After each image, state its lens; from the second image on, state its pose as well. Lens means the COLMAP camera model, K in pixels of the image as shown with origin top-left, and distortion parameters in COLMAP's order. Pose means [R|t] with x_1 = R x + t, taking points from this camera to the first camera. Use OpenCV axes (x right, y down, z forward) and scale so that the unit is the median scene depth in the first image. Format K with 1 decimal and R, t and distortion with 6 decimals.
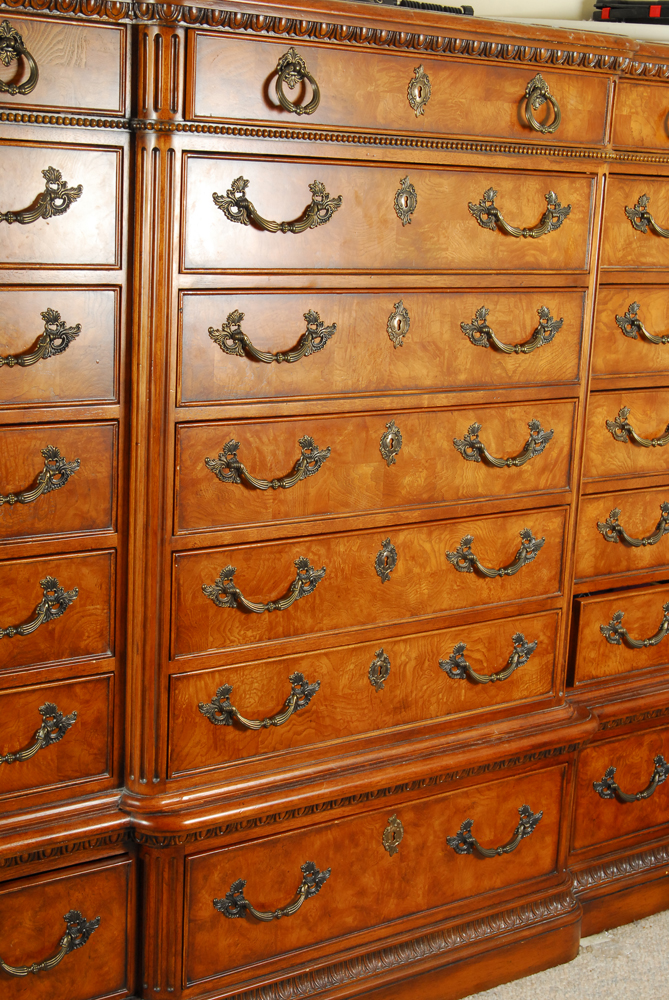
lens RADIAL K [[1482.6, 0, 334.5], [0, 1482.6, 500.0], [0, 0, 1]] dist [0.035235, -0.024776]
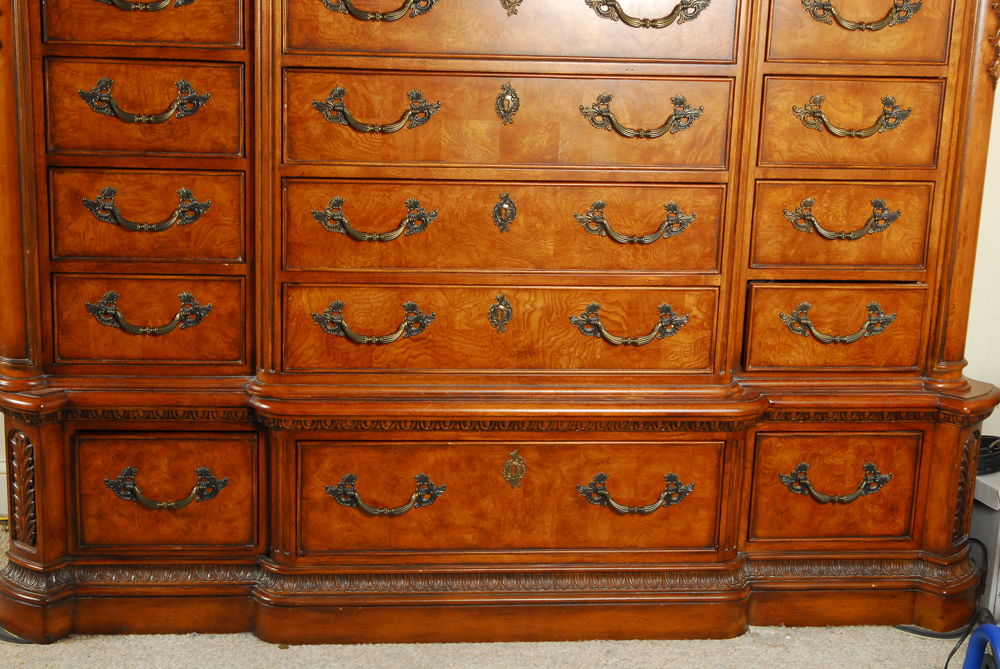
lens RADIAL K [[1690.1, 0, 500.0], [0, 1690.1, 334.5], [0, 0, 1]] dist [0.026637, 0.202269]
pose [[0.881322, 0.109494, -0.459655, 0.628722], [-0.095489, 0.993982, 0.053689, 0.064913], [0.462767, -0.003425, 0.886473, -0.115824]]
